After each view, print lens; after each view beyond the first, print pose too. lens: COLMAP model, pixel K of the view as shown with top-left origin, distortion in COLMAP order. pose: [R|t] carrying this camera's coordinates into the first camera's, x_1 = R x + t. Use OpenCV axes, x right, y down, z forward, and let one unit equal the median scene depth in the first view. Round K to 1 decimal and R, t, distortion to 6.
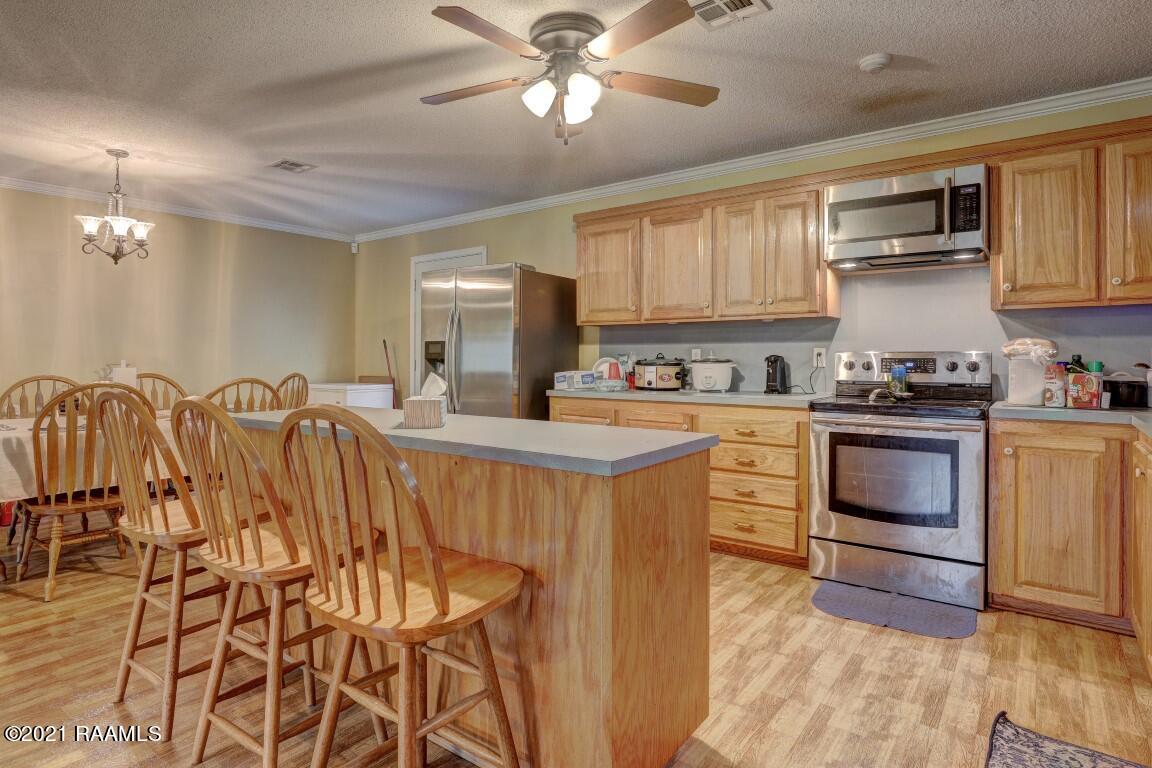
lens RADIAL K [[623.0, 0, 546.8], [0, 623.0, 354.9], [0, 0, 1]] dist [-0.025732, 0.010855]
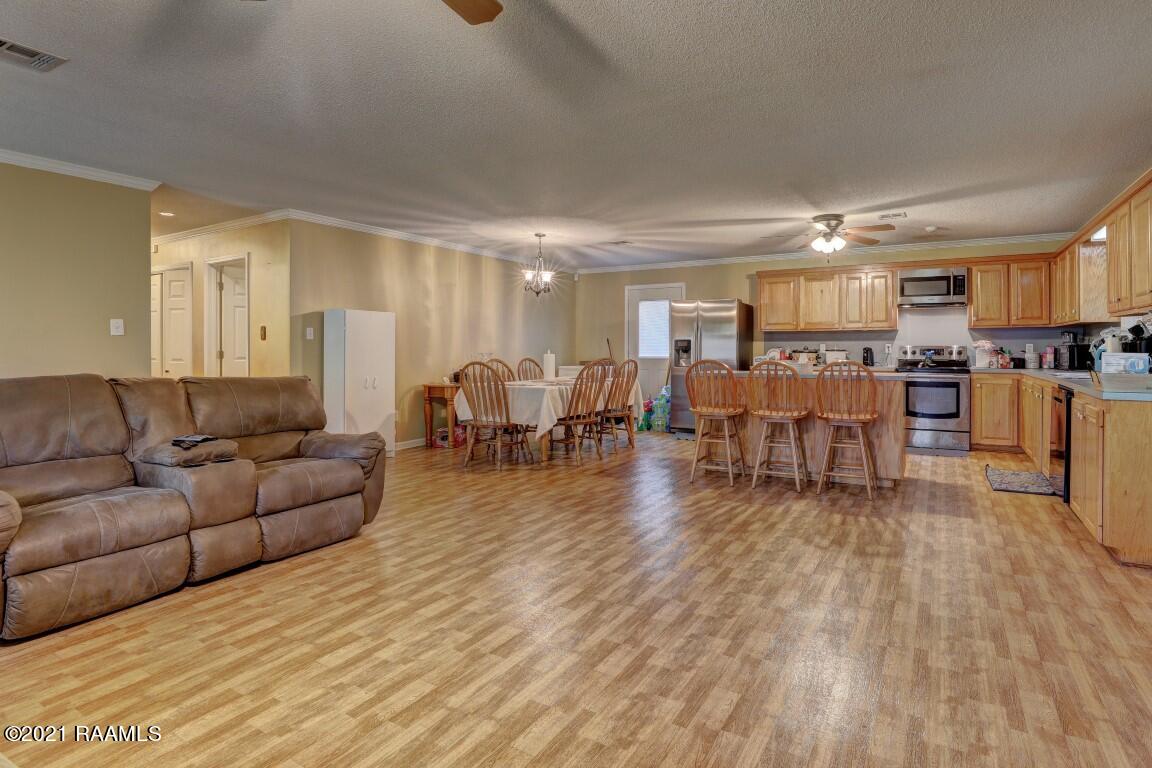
lens RADIAL K [[545.2, 0, 667.2], [0, 545.2, 345.3], [0, 0, 1]] dist [-0.012972, -0.000217]
pose [[0.978654, 0.000797, 0.205515, -0.777101], [0.000353, 0.999984, -0.005559, 0.003539], [-0.205516, 0.005512, 0.978638, -0.742527]]
